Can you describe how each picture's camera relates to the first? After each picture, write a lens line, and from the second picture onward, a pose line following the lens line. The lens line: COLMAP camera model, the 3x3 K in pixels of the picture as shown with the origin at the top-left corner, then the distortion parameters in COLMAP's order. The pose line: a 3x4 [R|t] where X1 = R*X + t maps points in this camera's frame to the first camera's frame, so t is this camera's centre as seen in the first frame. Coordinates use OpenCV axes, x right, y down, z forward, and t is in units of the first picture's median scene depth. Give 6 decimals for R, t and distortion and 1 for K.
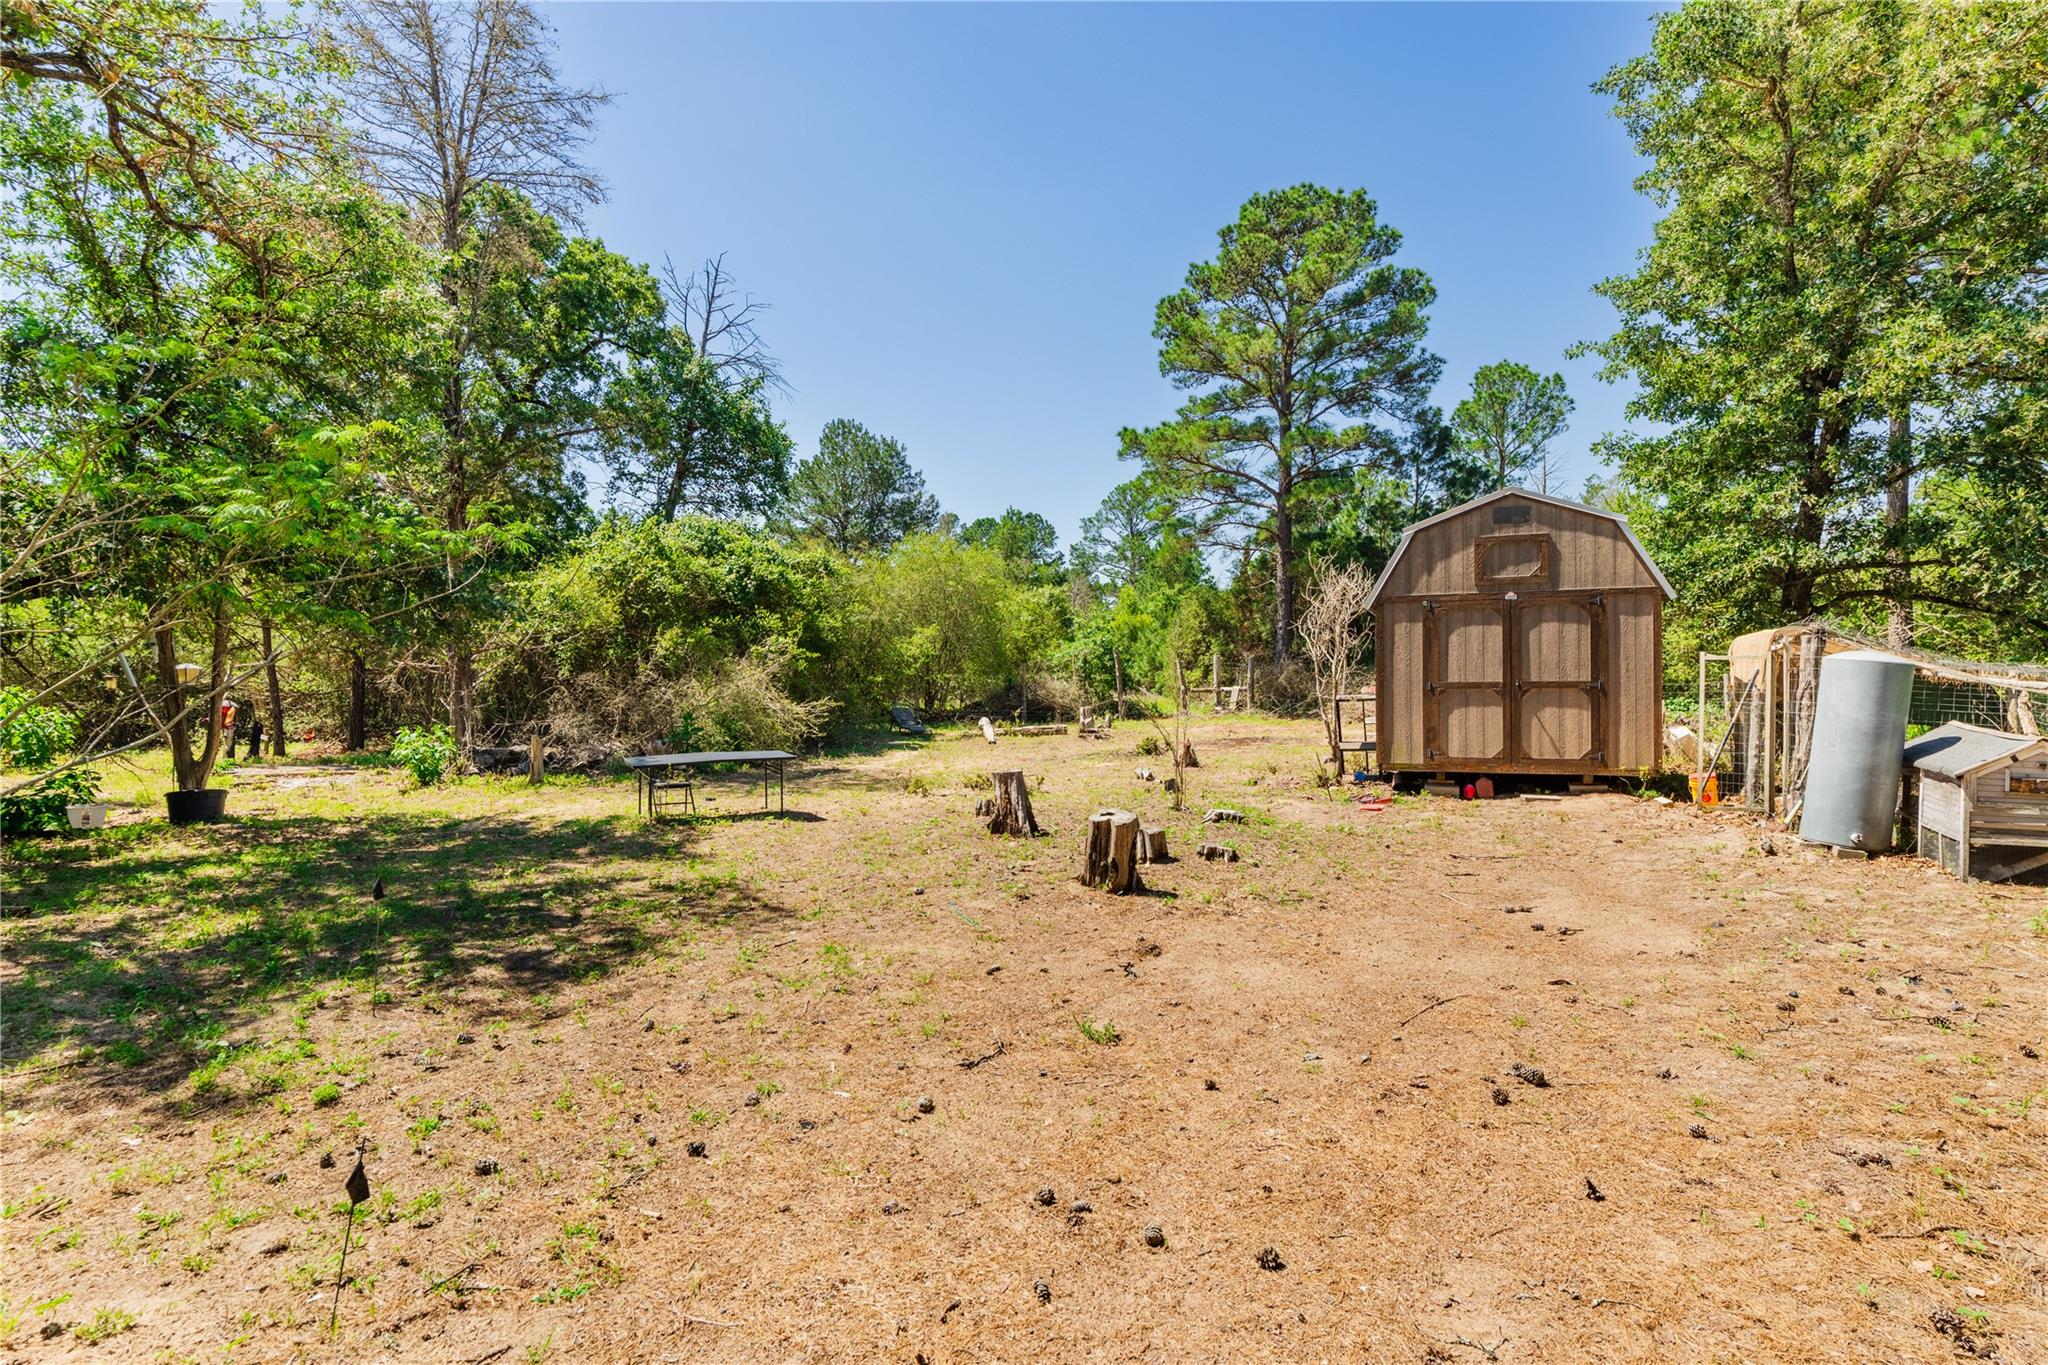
lens RADIAL K [[1082.6, 0, 1024.4], [0, 1082.6, 680.4], [0, 0, 1]] dist [-0.000191, 0.000008]
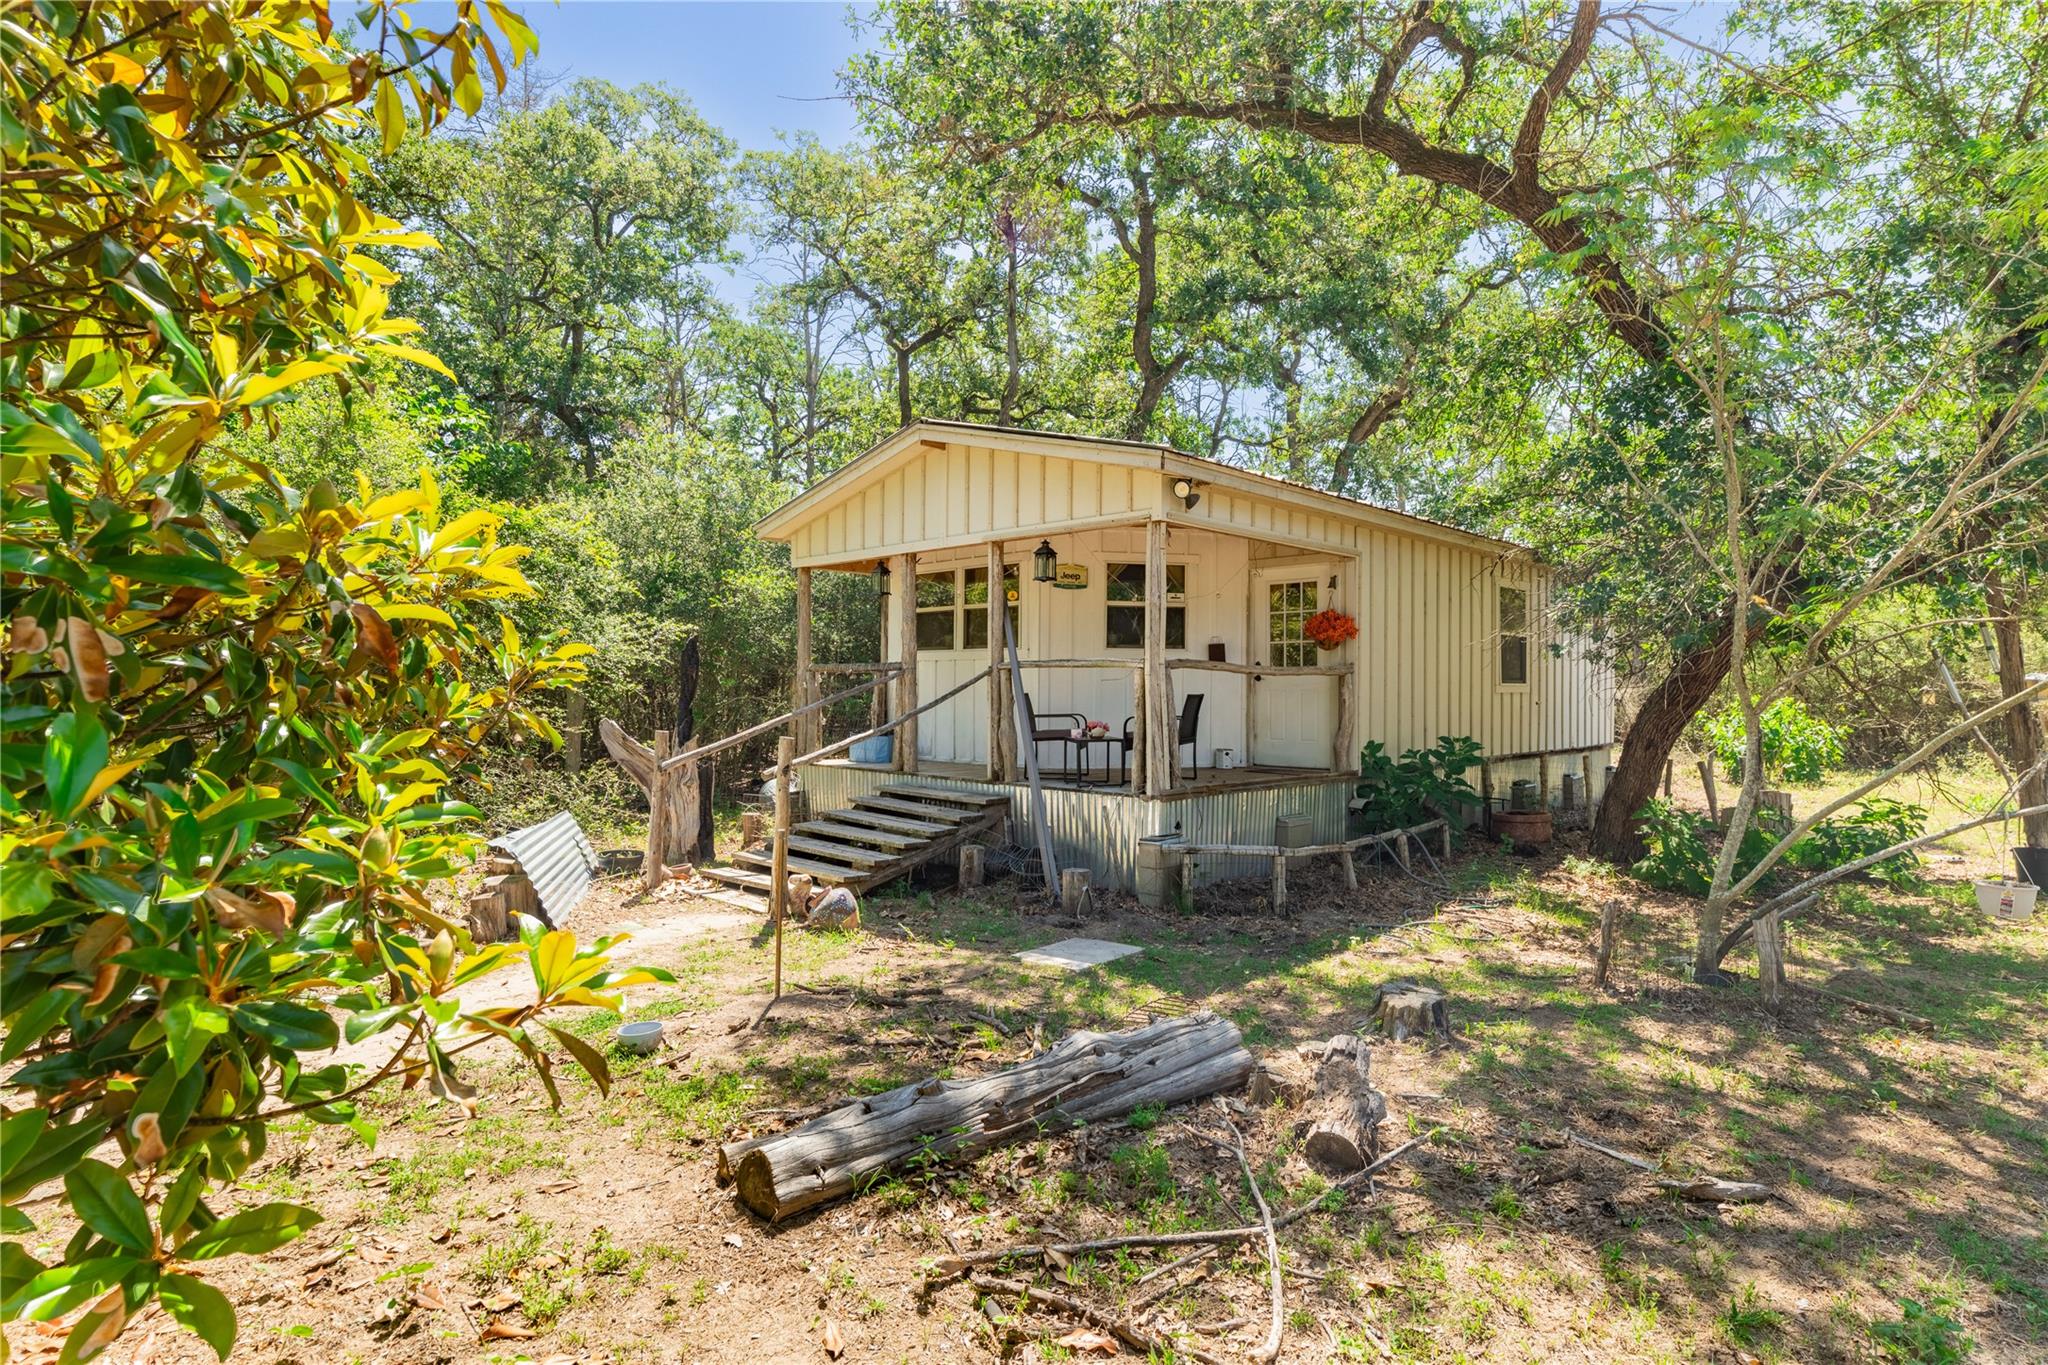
lens RADIAL K [[1082.6, 0, 1024.3], [0, 1082.6, 682.5], [0, 0, 1]] dist [-0.000191, 0.000008]
pose [[0.232767, 0.005285, -0.972518, -0.246183], [-0.014679, 0.999890, 0.001920, -0.000902], [0.972422, 0.013828, 0.232819, 0.174868]]
